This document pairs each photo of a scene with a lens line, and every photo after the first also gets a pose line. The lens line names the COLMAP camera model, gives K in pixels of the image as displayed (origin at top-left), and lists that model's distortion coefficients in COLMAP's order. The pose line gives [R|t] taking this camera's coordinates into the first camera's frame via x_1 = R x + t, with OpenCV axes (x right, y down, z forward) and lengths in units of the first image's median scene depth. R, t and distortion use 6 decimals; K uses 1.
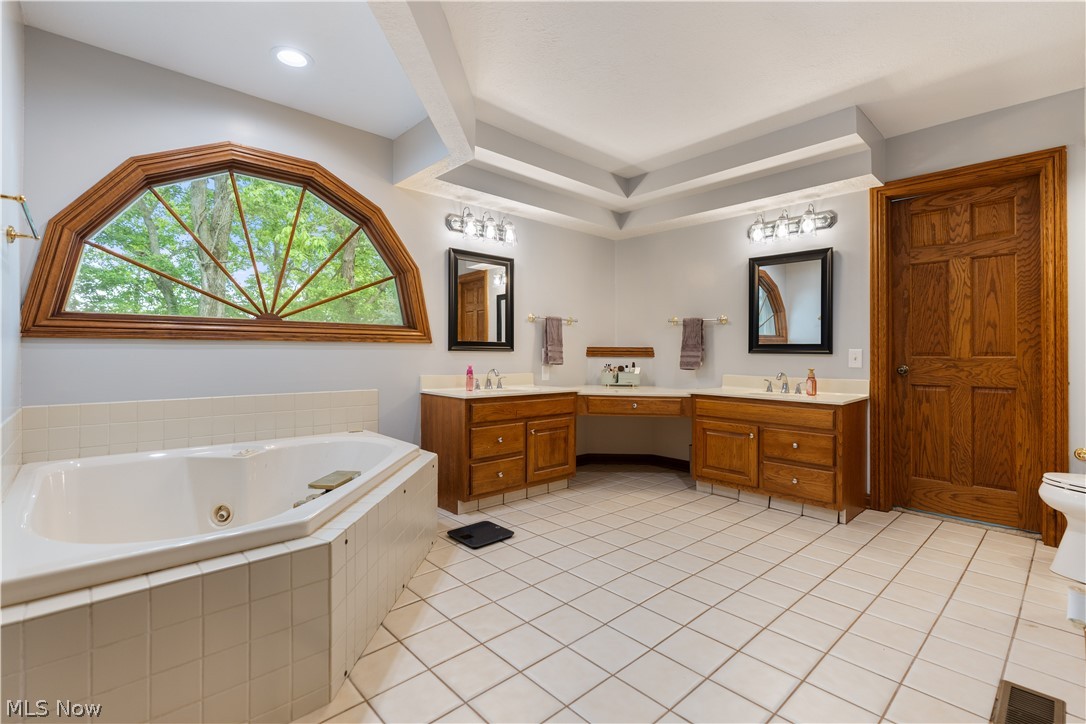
lens RADIAL K [[488.2, 0, 543.0], [0, 488.2, 362.0], [0, 0, 1]] dist [-0.001632, -0.000091]
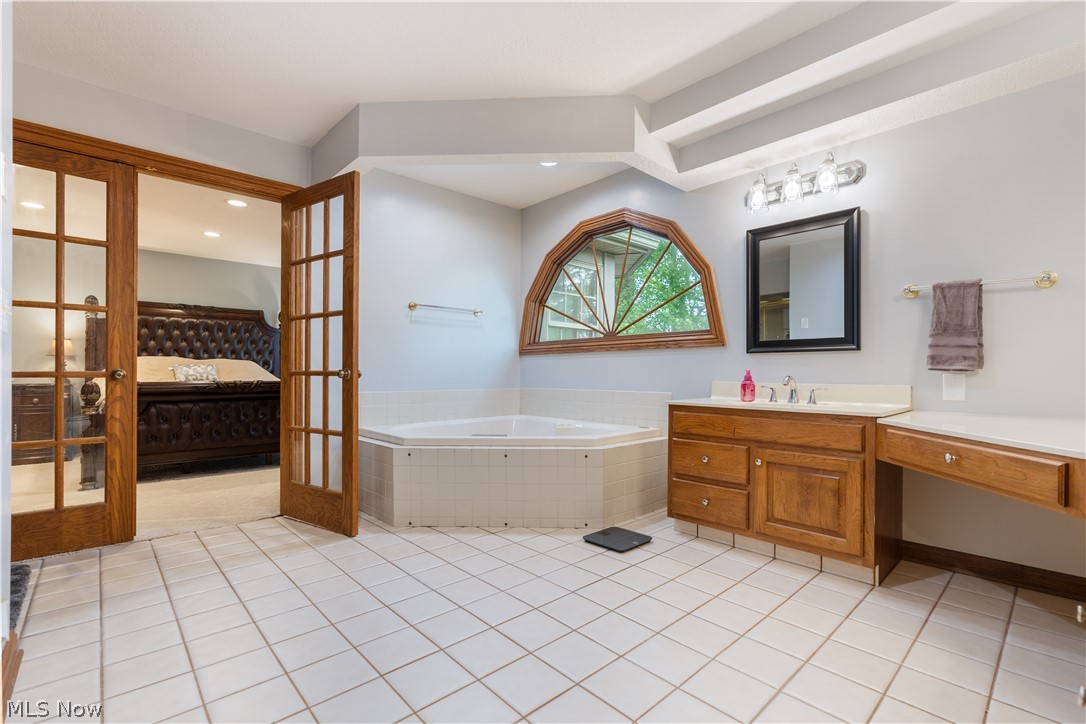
lens RADIAL K [[494.1, 0, 539.3], [0, 494.1, 379.6], [0, 0, 1]] dist [-0.000812, -0.000057]
pose [[-0.001033, 0.011760, -0.999930, 0.699938], [-0.011837, 0.999861, 0.011771, 0.017660], [0.999929, 0.011848, -0.000894, 0.679774]]
